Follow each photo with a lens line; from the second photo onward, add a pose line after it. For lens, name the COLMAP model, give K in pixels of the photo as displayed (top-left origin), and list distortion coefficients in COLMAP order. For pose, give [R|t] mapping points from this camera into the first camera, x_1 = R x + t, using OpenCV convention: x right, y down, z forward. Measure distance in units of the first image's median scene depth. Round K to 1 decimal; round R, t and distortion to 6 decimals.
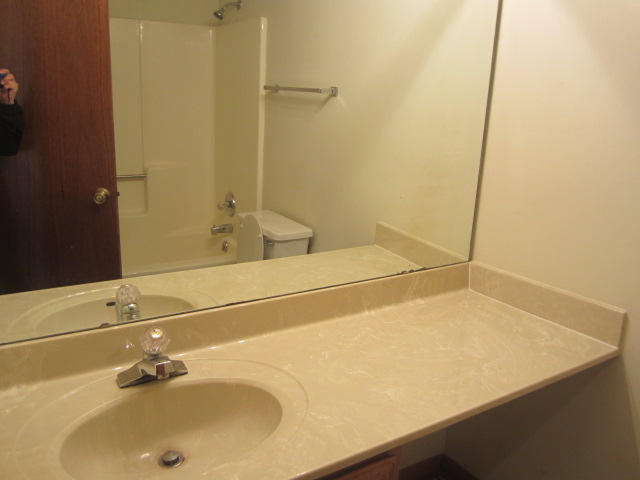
lens RADIAL K [[526.2, 0, 320.0], [0, 526.2, 240.0], [0, 0, 1]] dist [-0.044621, 0.002751]
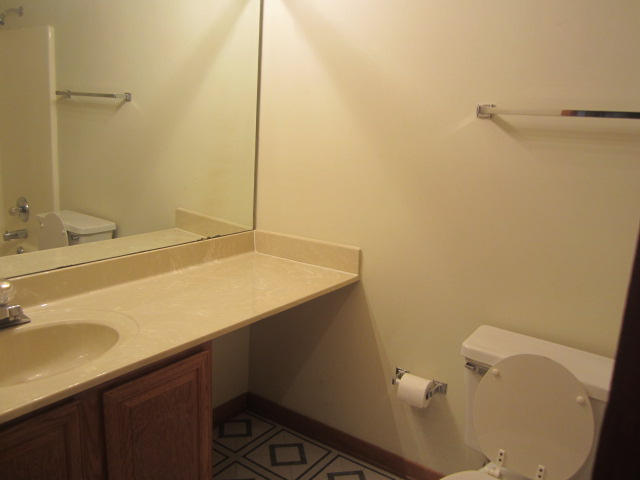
lens RADIAL K [[526.2, 0, 320.0], [0, 526.2, 240.0], [0, 0, 1]] dist [-0.044621, 0.002751]
pose [[0.923959, -0.073928, 0.375278, -0.048685], [0.082284, 0.996589, -0.006263, 0.088634], [-0.373535, 0.036666, 0.926891, -0.248833]]
